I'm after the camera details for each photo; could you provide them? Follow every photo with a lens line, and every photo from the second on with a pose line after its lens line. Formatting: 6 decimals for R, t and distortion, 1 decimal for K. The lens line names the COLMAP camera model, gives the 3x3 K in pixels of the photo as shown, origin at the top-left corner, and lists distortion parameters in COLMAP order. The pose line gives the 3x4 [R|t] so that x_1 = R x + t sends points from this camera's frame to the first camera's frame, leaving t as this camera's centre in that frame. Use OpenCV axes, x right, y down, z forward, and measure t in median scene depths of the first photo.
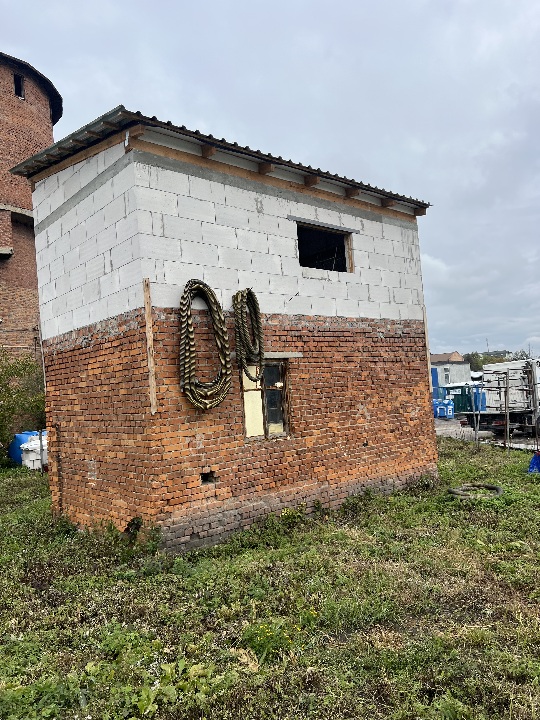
lens RADIAL K [[542.8, 0, 270.0], [0, 542.8, 360.0], [0, 0, 1]] dist [0.096442, -0.096702]
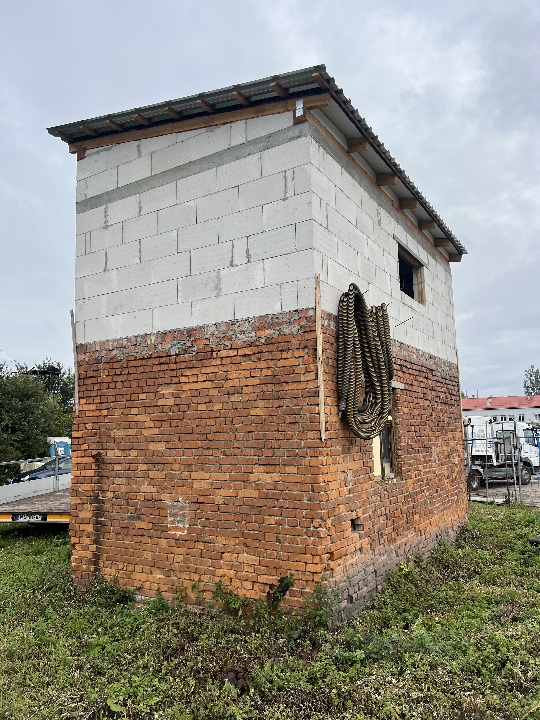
lens RADIAL K [[542.8, 0, 270.0], [0, 542.8, 360.0], [0, 0, 1]] dist [0.096442, -0.096702]
pose [[0.953247, 0.090472, 0.288331, -0.460490], [-0.062994, 0.992662, -0.103214, 0.060055], [-0.295553, 0.080225, 0.951952, 0.226175]]
